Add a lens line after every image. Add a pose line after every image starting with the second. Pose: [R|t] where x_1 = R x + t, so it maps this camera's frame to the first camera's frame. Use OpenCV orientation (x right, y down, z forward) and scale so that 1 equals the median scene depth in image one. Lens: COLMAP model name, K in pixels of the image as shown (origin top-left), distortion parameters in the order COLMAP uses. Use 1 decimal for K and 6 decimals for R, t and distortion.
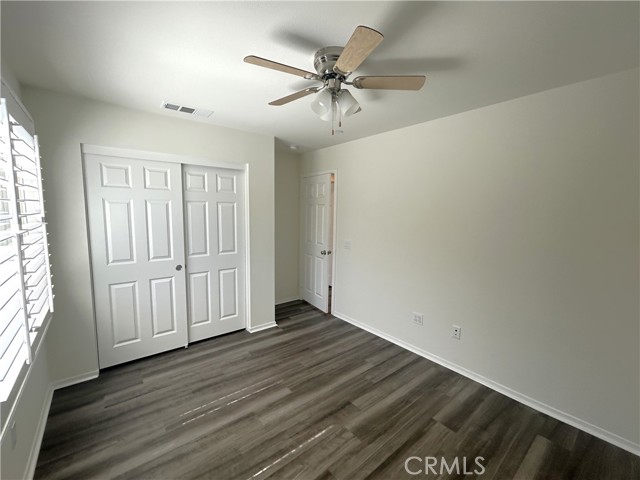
lens RADIAL K [[257.2, 0, 321.4], [0, 257.2, 240.4], [0, 0, 1]] dist [-0.001188, 0.000265]
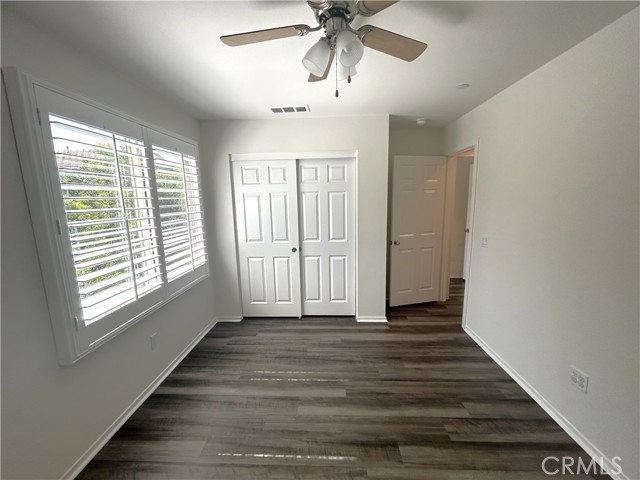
lens RADIAL K [[251.8, 0, 355.9], [0, 251.8, 239.9], [0, 0, 1]] dist [-0.000700, 0.000095]
pose [[0.766267, 0.075304, -0.638094, 0.402260], [-0.042620, 0.996878, 0.066465, -0.028876], [0.641107, -0.023735, 0.767084, 0.310716]]
